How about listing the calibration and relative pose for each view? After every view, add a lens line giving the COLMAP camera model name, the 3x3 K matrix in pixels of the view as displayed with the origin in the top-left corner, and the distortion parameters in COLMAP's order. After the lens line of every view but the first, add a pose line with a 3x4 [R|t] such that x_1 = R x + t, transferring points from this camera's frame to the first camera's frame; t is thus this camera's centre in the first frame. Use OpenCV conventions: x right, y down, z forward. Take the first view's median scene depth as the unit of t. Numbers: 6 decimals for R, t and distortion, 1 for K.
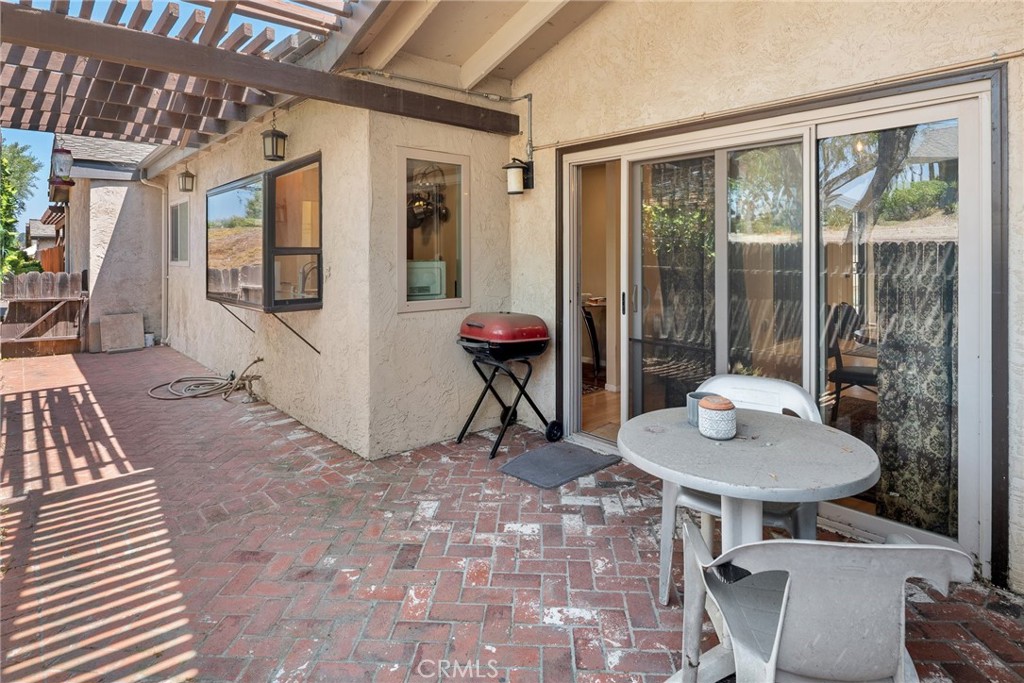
lens RADIAL K [[560.4, 0, 513.6], [0, 560.4, 329.6], [0, 0, 1]] dist [-0.000862, -0.000413]
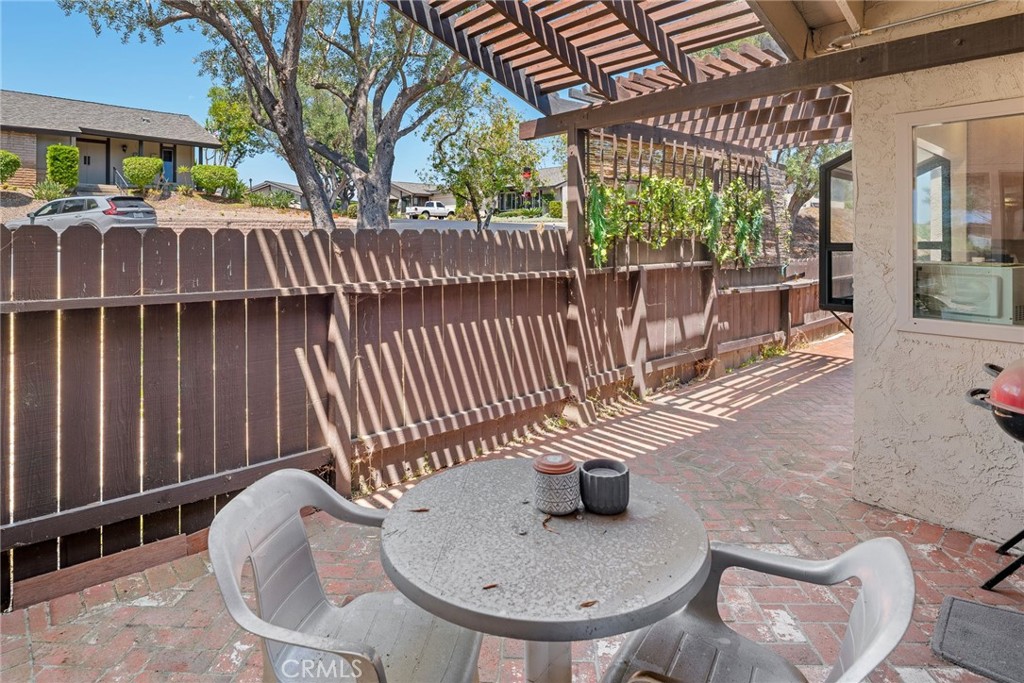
lens RADIAL K [[560.4, 0, 513.6], [0, 560.4, 329.6], [0, 0, 1]] dist [-0.000862, -0.000413]
pose [[0.015492, 0.161909, -0.986684, 0.891278], [-0.137905, 0.977718, 0.158272, -0.129590], [0.990324, 0.133617, 0.037475, 0.733099]]
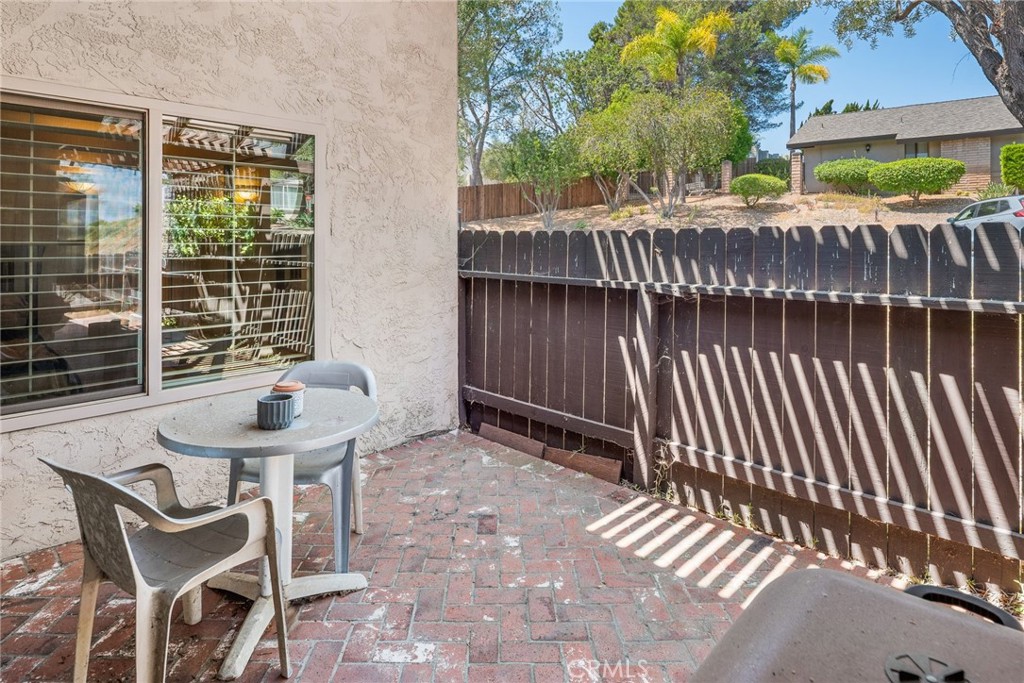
lens RADIAL K [[571.6, 0, 512.0], [0, 571.6, 341.5], [0, 0, 1]] dist [-0.004508, -0.001383]
pose [[-0.997103, 0.010104, -0.075391, -0.007941], [-0.013573, 0.951598, 0.307046, -0.256061], [0.074844, 0.307180, -0.948704, 1.712990]]
